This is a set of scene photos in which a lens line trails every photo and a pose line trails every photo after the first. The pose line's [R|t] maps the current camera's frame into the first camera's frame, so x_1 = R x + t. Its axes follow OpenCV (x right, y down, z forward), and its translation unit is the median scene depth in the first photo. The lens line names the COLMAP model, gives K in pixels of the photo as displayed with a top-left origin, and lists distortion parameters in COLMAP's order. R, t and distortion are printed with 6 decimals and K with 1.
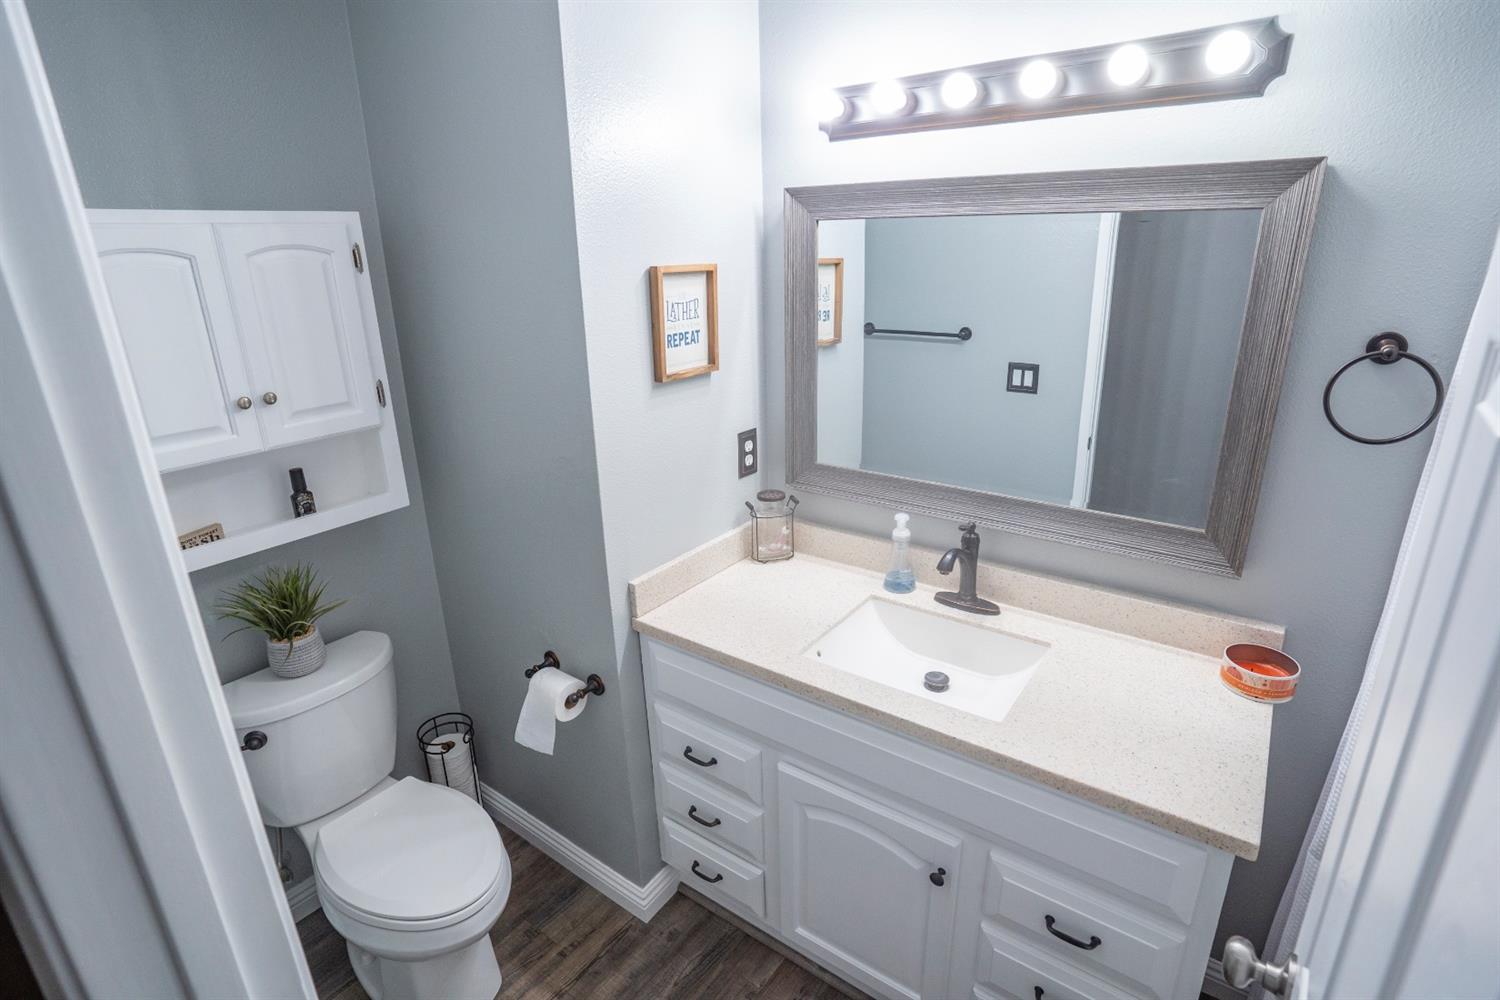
lens RADIAL K [[741.7, 0, 750.7], [0, 741.7, 499.1], [0, 0, 1]] dist [-0.007531, 0.002180]
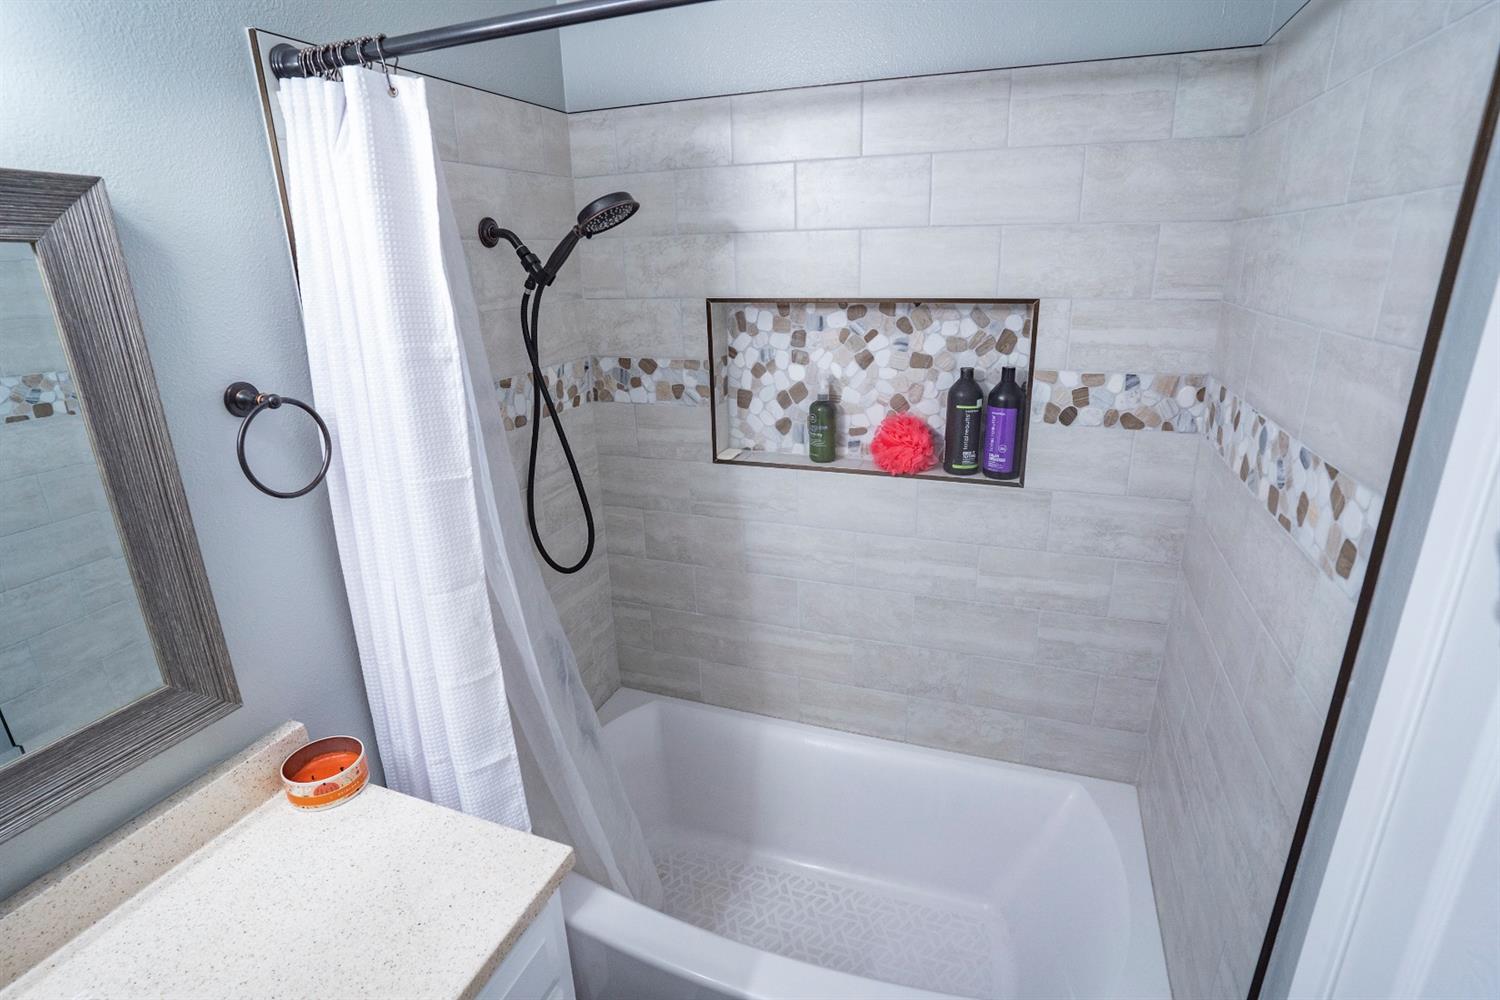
lens RADIAL K [[741.7, 0, 748.9], [0, 741.7, 501.1], [0, 0, 1]] dist [-0.007531, 0.002180]
pose [[-0.269566, -0.284317, 0.920053, -0.153821], [0.332033, 0.869390, 0.365943, -0.192676], [-0.903929, 0.404134, -0.139955, 0.532130]]
